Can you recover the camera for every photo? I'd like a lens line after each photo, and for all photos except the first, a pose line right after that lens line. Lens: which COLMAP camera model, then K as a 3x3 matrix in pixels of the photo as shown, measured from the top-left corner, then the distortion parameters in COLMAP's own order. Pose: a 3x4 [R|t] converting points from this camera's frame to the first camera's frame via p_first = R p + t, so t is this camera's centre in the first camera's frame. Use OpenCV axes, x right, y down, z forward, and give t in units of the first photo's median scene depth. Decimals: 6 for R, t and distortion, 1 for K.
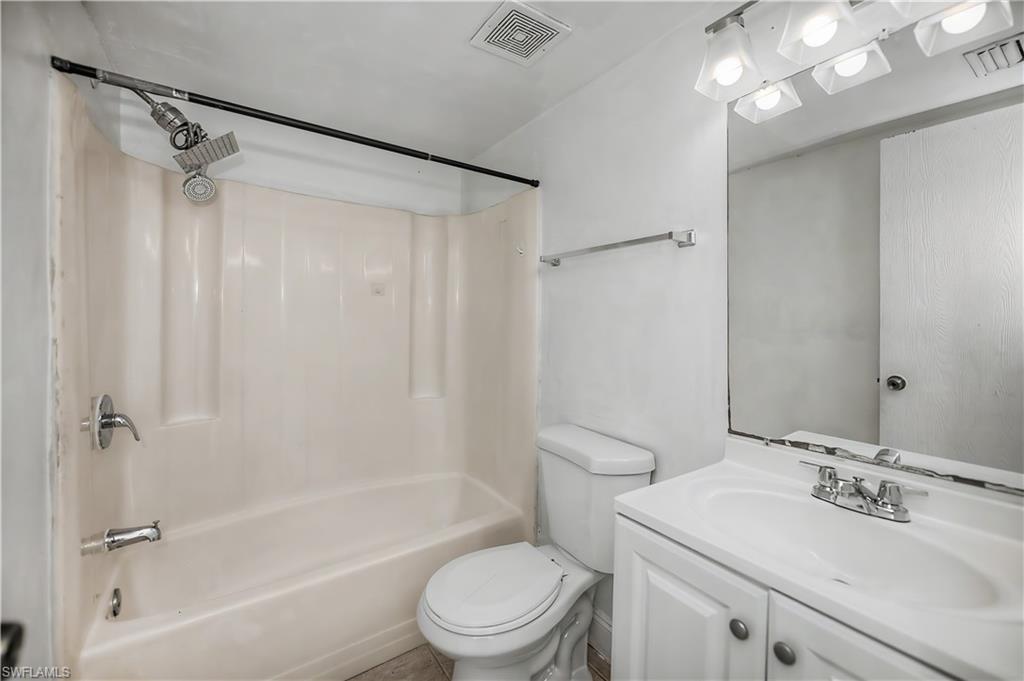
lens RADIAL K [[416.4, 0, 511.2], [0, 416.4, 337.1], [0, 0, 1]] dist [0.011161, -0.006231]
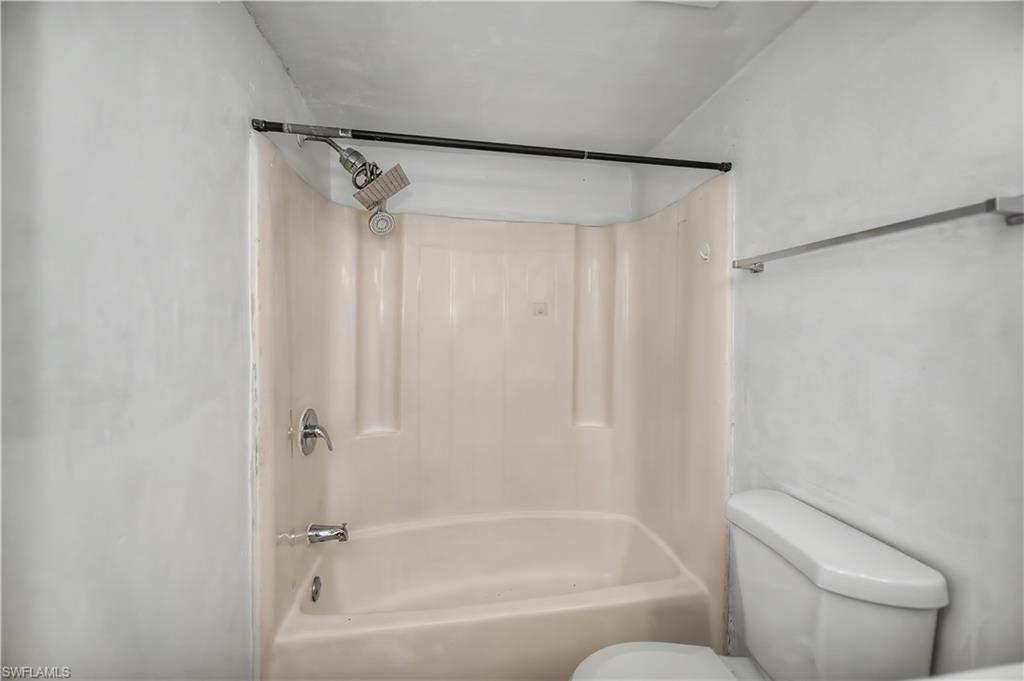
lens RADIAL K [[441.8, 0, 498.6], [0, 441.8, 347.5], [0, 0, 1]] dist [-0.001643, -0.000443]
pose [[0.912405, 0.004860, -0.409260, 0.010208], [-0.013738, 0.999730, -0.018756, -0.016966], [0.409058, 0.022735, 0.912225, 0.099850]]
